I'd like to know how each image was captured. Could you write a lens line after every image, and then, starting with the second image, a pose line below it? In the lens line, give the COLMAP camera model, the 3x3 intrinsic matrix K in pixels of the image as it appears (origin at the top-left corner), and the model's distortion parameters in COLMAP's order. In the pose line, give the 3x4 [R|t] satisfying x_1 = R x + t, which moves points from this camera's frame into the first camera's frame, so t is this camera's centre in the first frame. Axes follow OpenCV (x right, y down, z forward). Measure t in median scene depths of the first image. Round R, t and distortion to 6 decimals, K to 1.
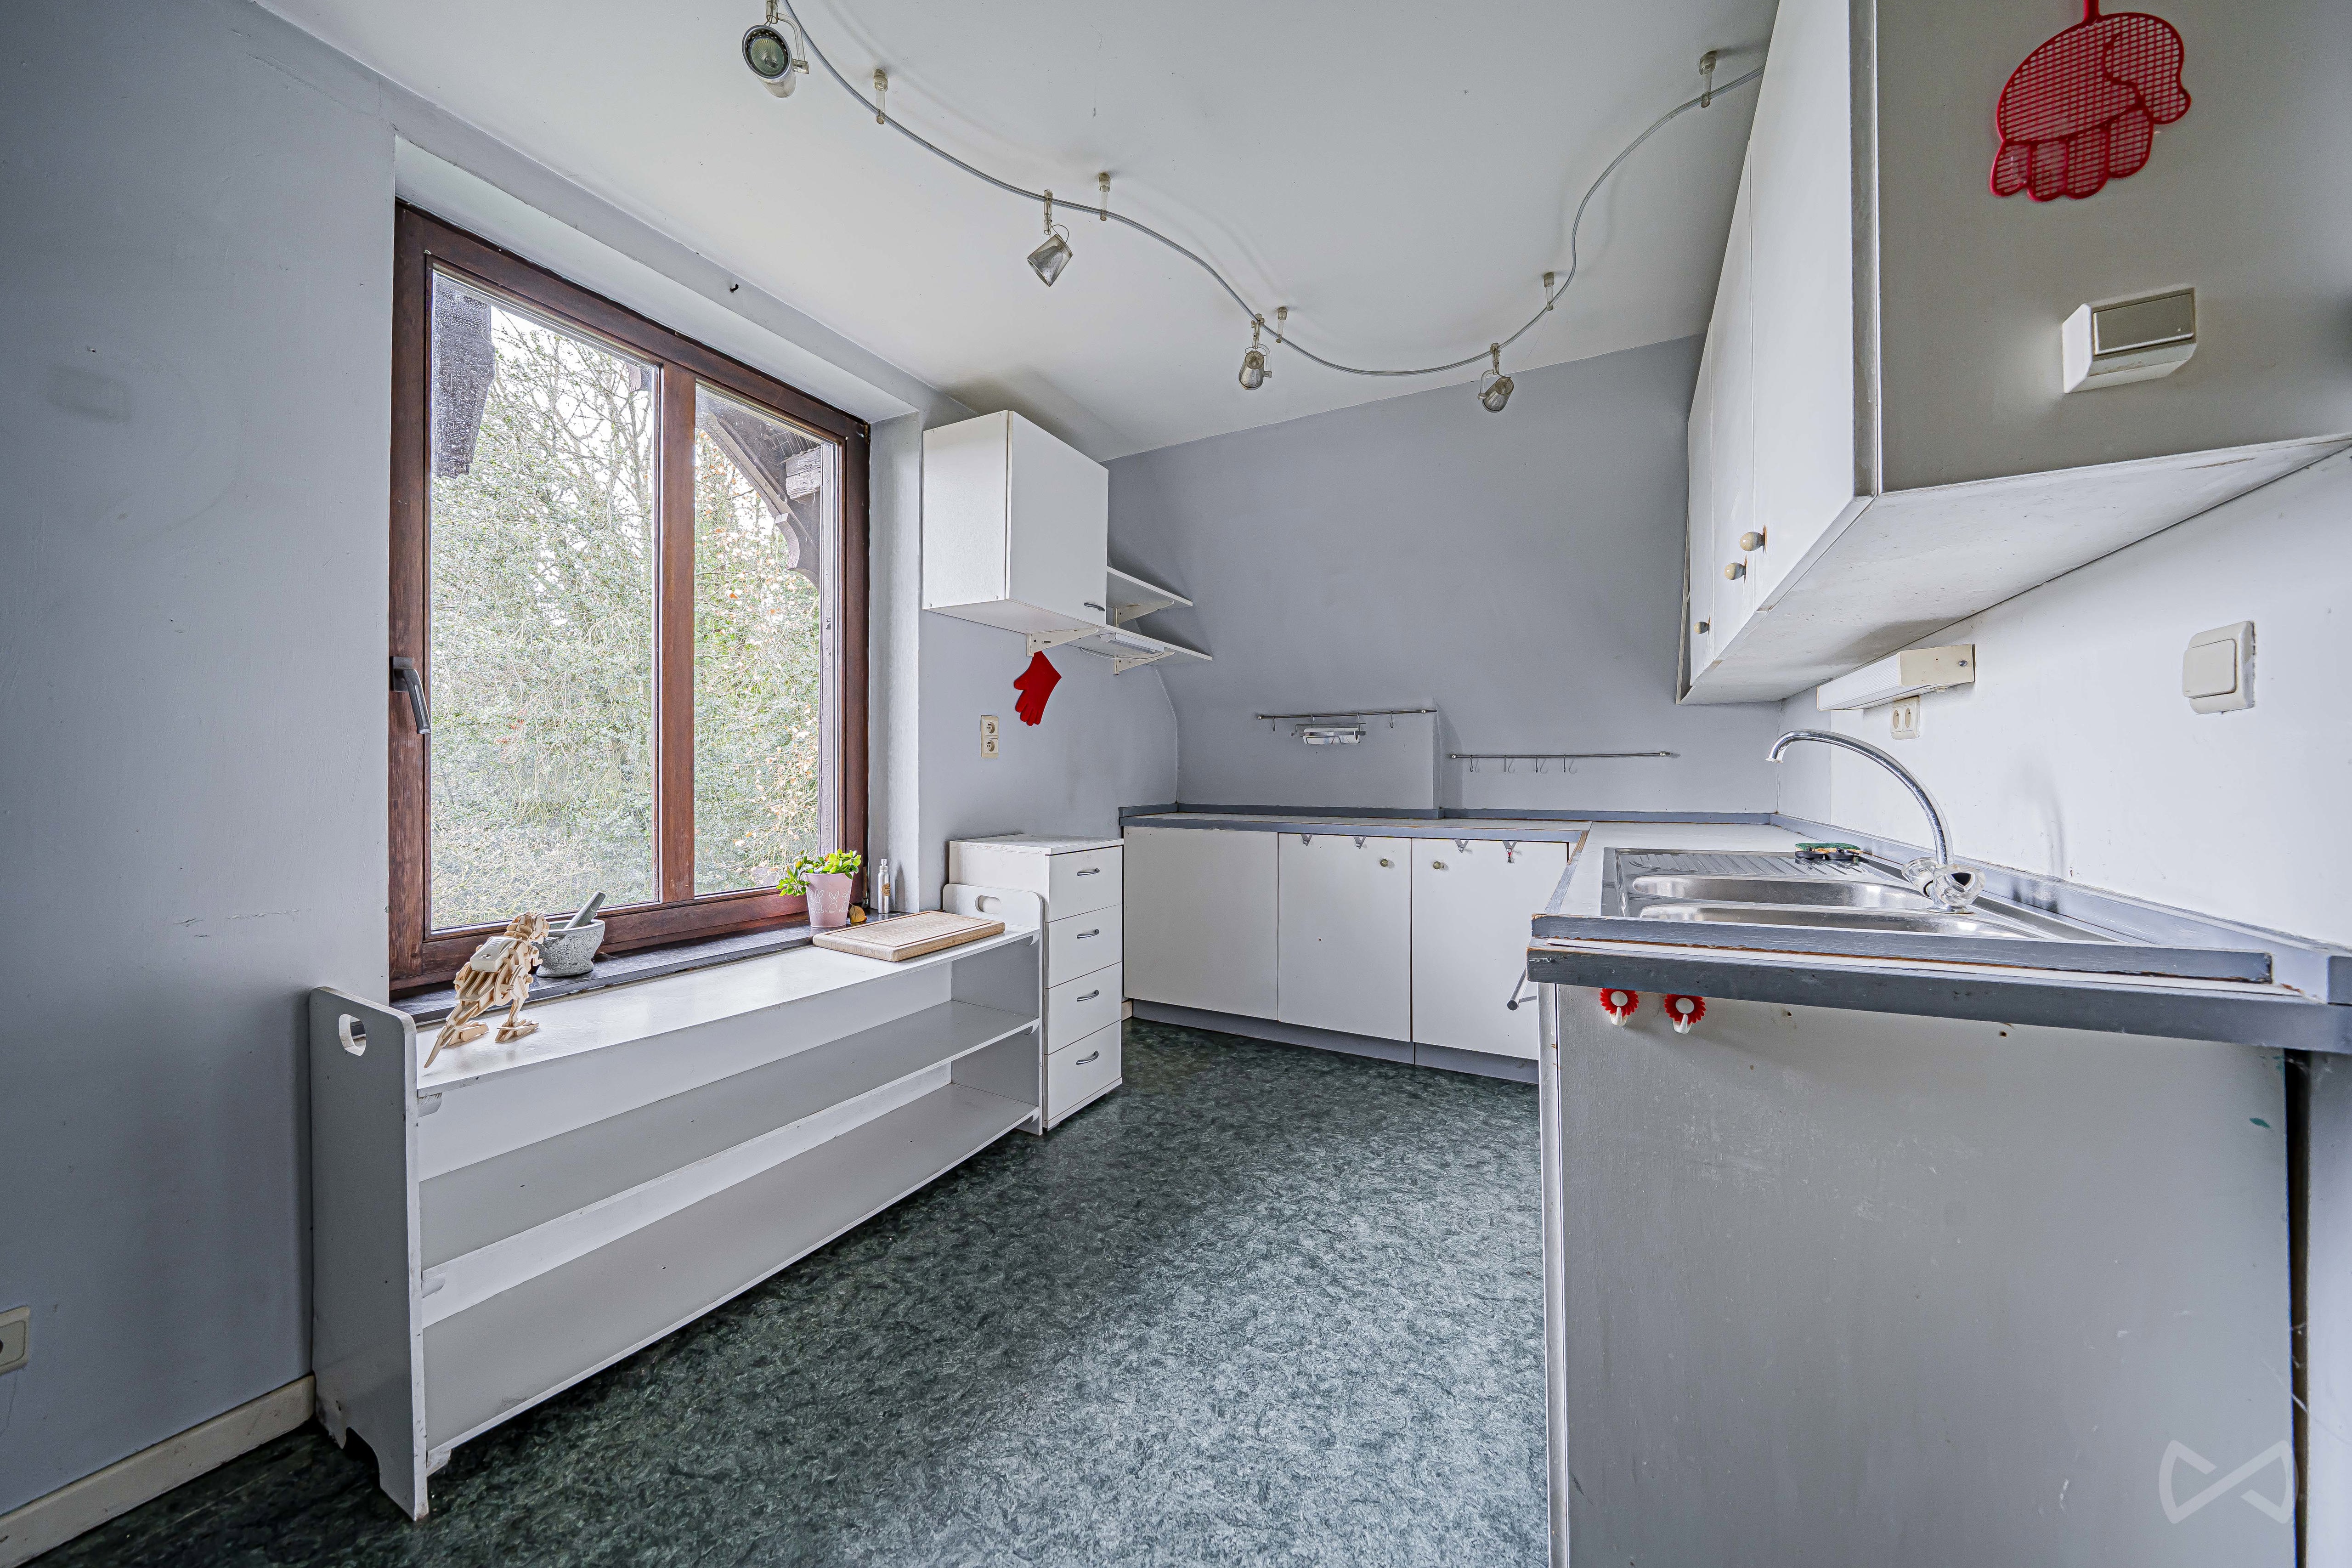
lens RADIAL K [[820.5, 0, 1192.5], [0, 820.5, 771.5], [0, 0, 1]] dist [-0.006075, 0.000743]
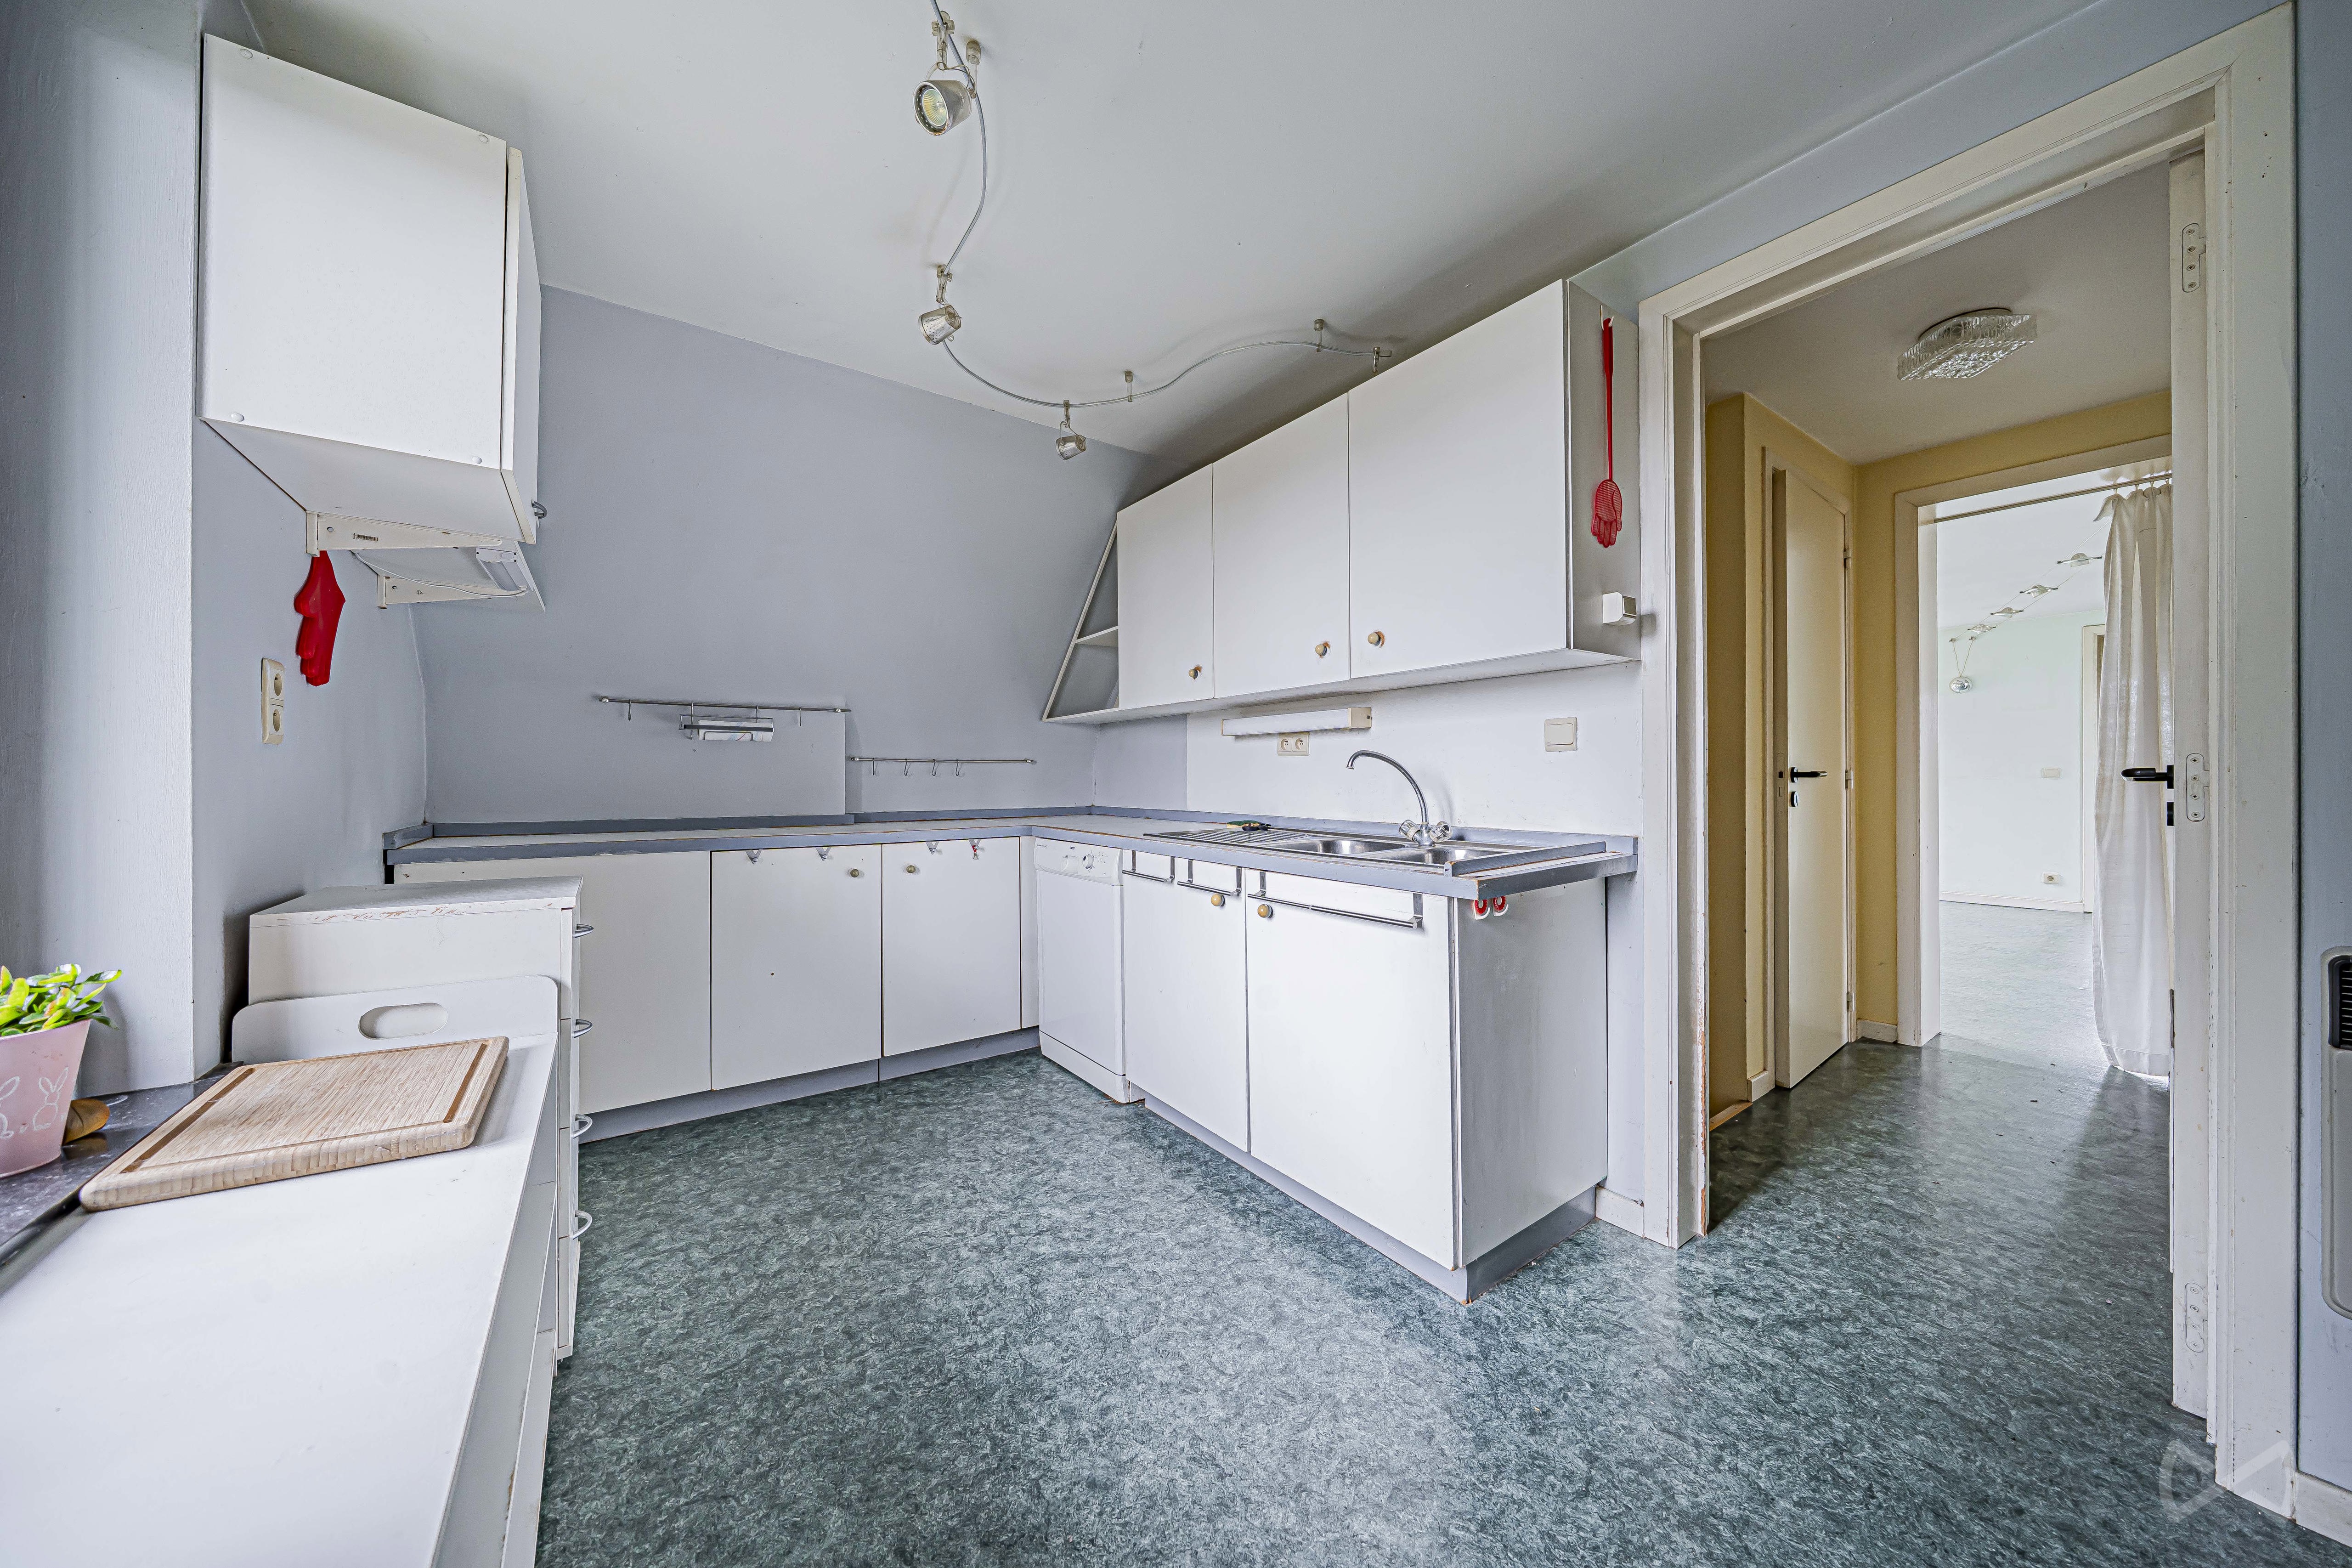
lens RADIAL K [[820.5, 0, 1173.9], [0, 820.5, 774.0], [0, 0, 1]] dist [-0.006075, 0.000743]
pose [[0.434601, 0.004912, 0.900610, -0.785717], [-0.001765, 0.999988, -0.004602, 0.005414], [-0.900621, 0.000411, 0.434605, 0.488578]]
